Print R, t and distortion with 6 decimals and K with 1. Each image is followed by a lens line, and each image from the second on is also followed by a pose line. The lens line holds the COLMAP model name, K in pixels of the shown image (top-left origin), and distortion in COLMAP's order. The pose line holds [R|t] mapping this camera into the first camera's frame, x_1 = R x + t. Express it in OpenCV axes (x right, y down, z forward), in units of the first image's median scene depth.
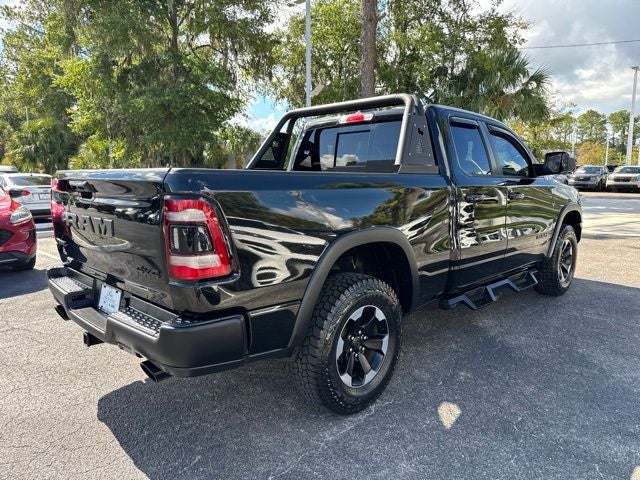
lens RADIAL K [[458.7, 0, 320.0], [0, 458.7, 240.0], [0, 0, 1]] dist [0.031188, -0.031926]
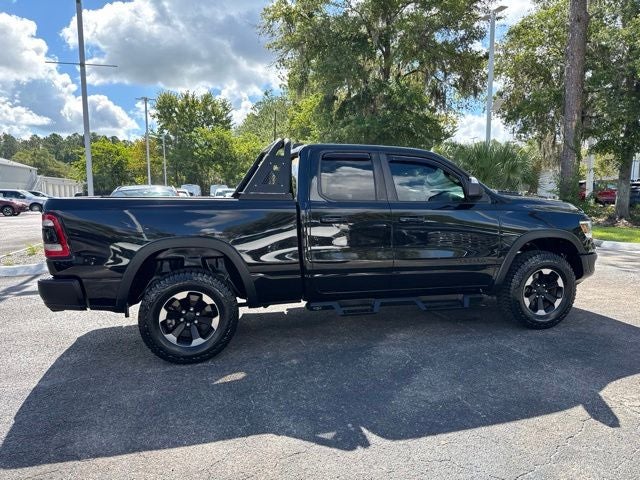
lens RADIAL K [[455.0, 0, 320.0], [0, 455.0, 240.0], [0, 0, 1]] dist [0.072541, -0.103274]
pose [[0.851118, 0.055347, -0.522048, 0.757349], [-0.071807, 0.997354, -0.011332, -0.019096], [0.520040, 0.047132, 0.852841, -0.019153]]
